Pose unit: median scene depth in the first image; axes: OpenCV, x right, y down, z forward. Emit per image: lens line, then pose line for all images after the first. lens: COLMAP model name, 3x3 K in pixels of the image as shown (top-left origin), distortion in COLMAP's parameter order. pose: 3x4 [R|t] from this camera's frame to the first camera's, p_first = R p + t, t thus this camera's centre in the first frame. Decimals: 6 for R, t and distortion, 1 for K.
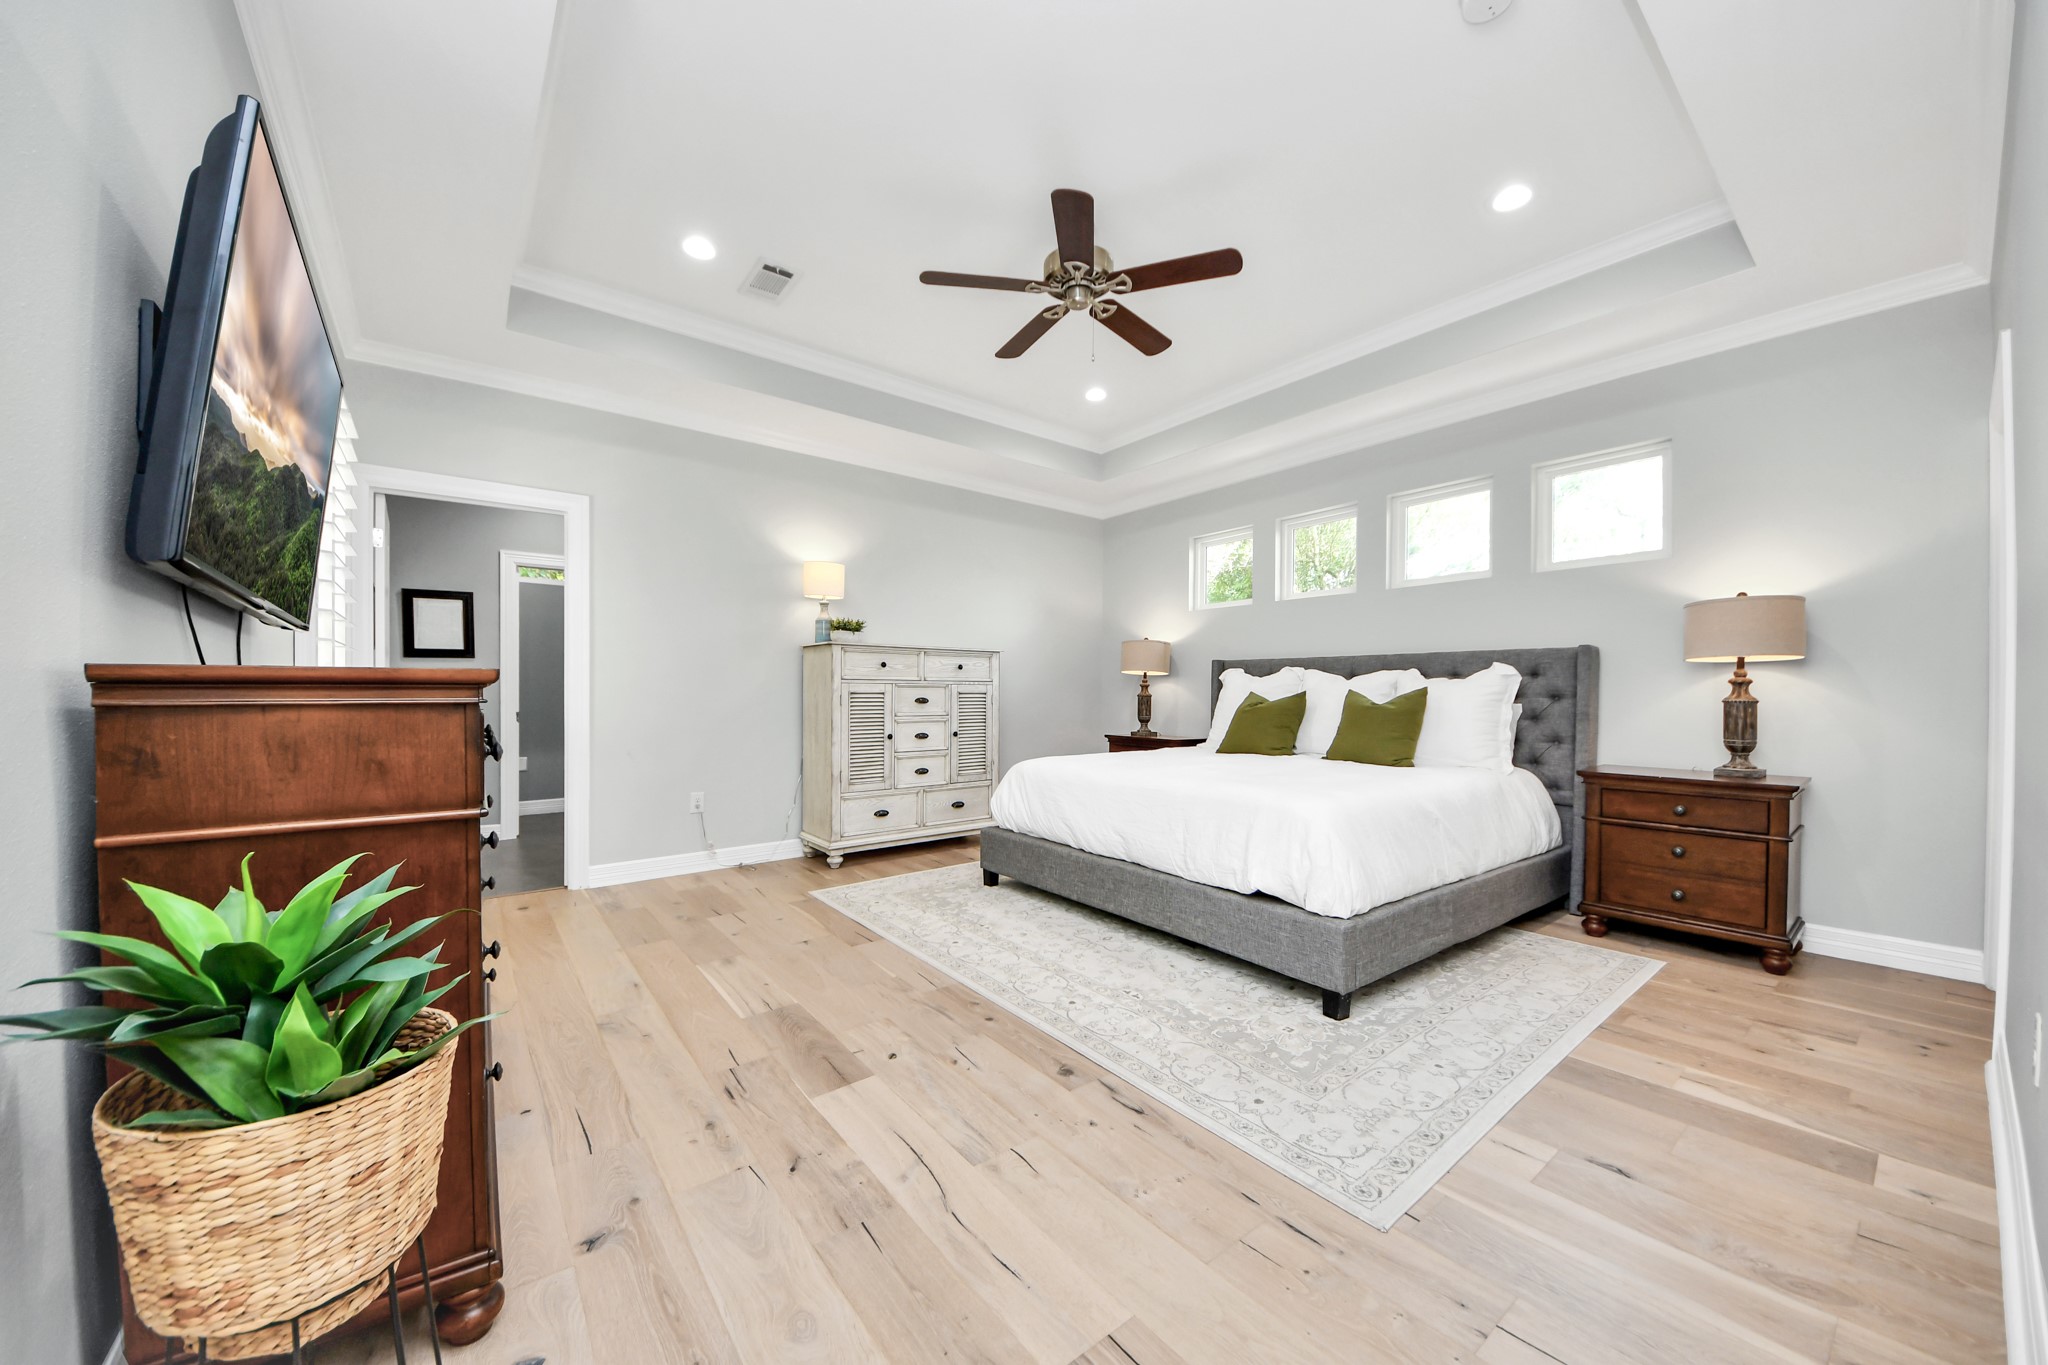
lens RADIAL K [[758.5, 0, 1037.3], [0, 758.5, 692.1], [0, 0, 1]] dist [0.041888, -0.026446]
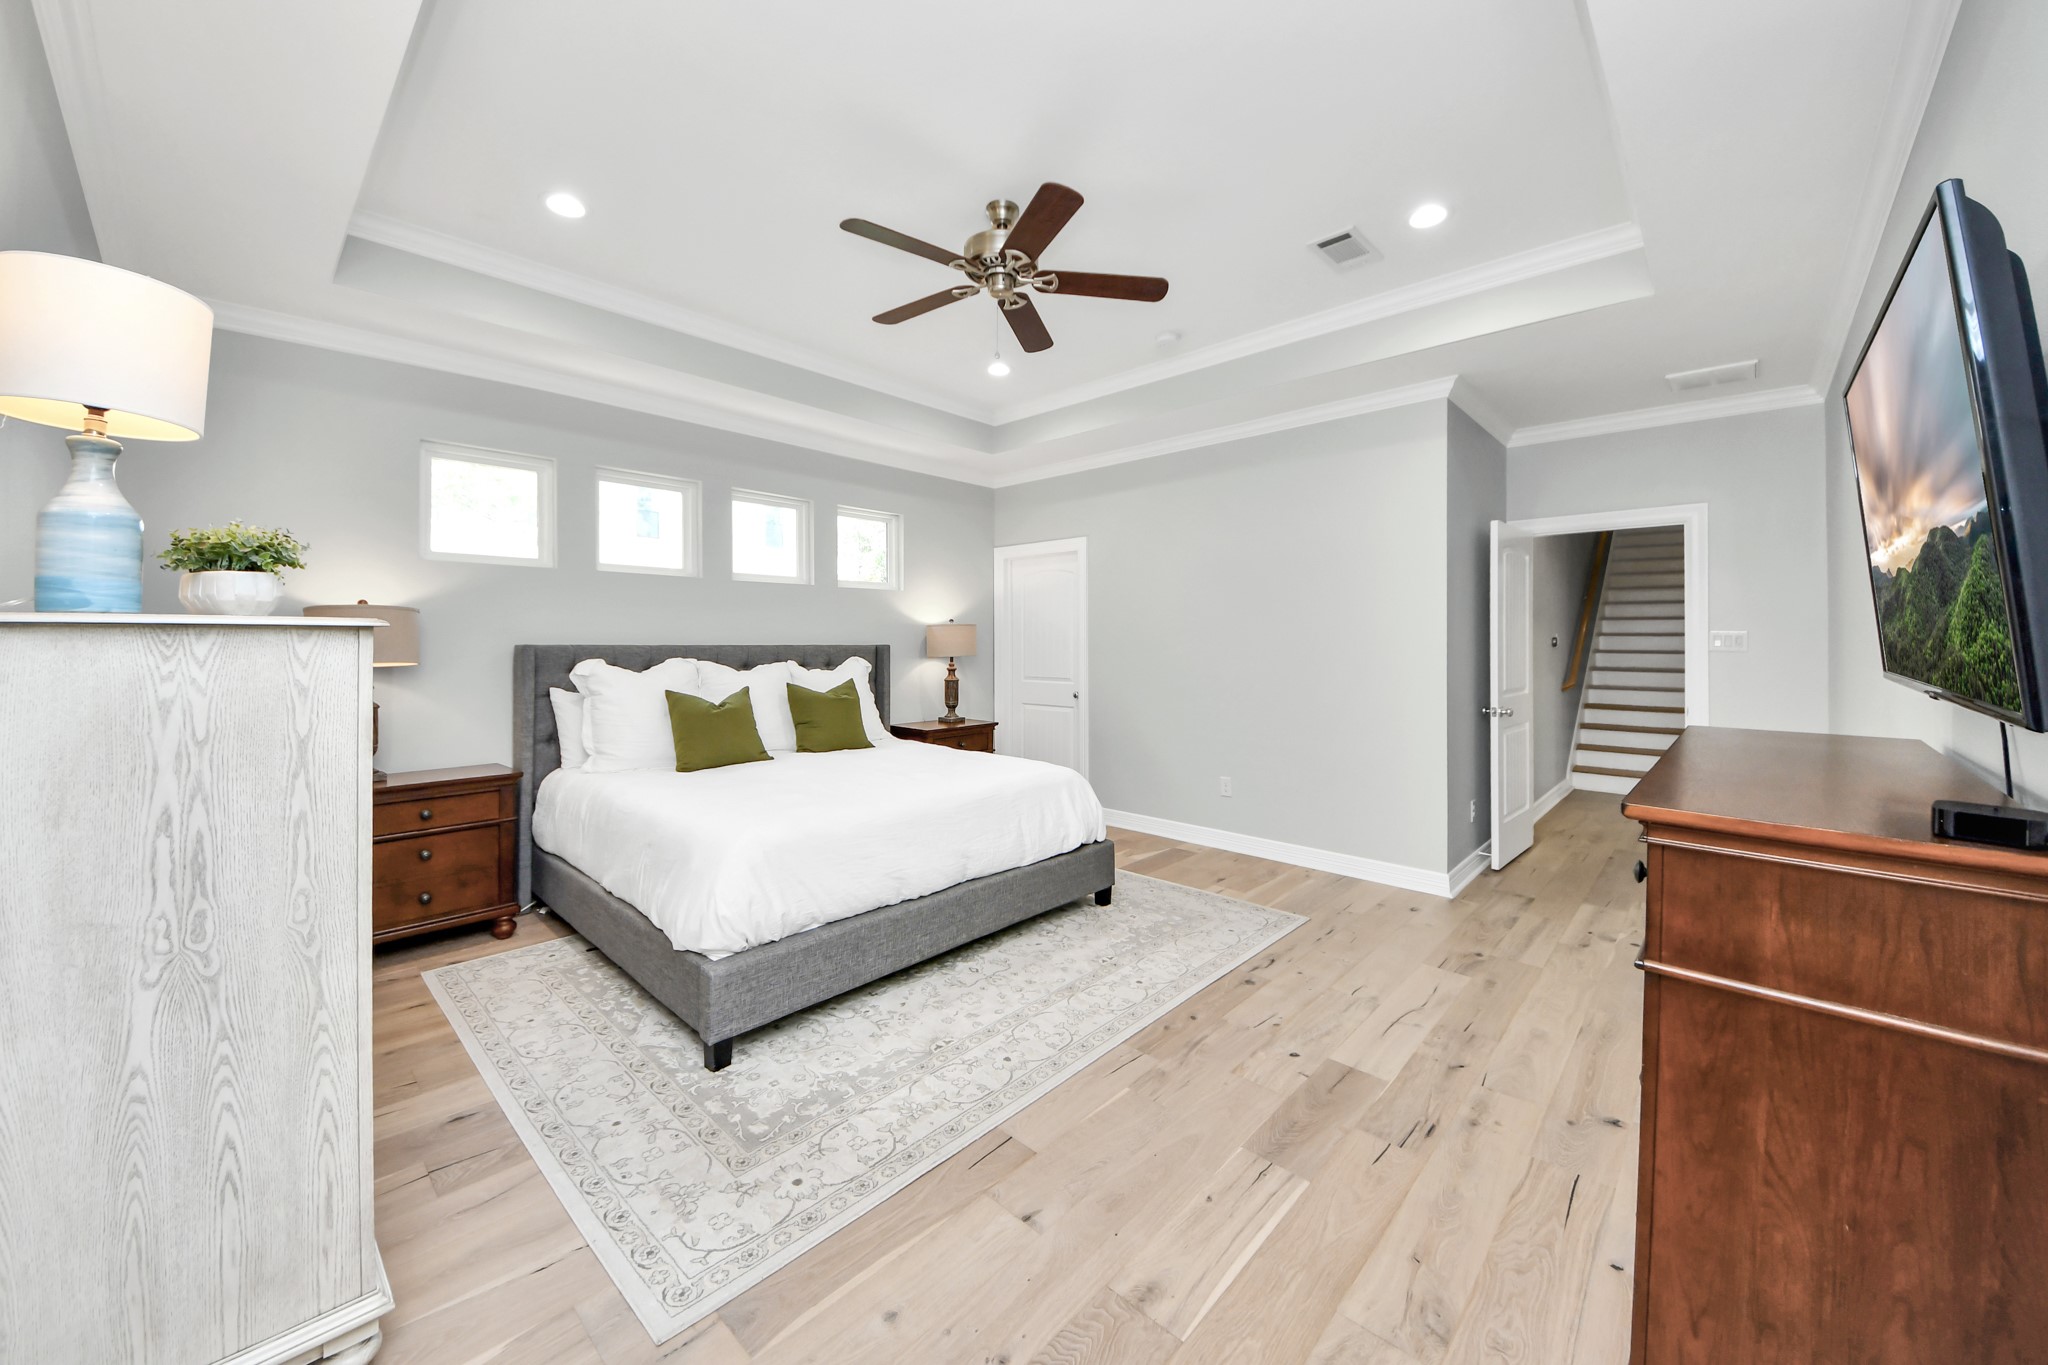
lens RADIAL K [[748.5, 0, 1040.2], [0, 748.5, 636.8], [0, 0, 1]] dist [0.042238, -0.022429]
pose [[-0.177965, -0.004313, 0.984027, -0.944465], [-0.009847, 0.999948, 0.002601, -0.104475], [-0.983988, -0.009227, -0.177998, 1.223213]]
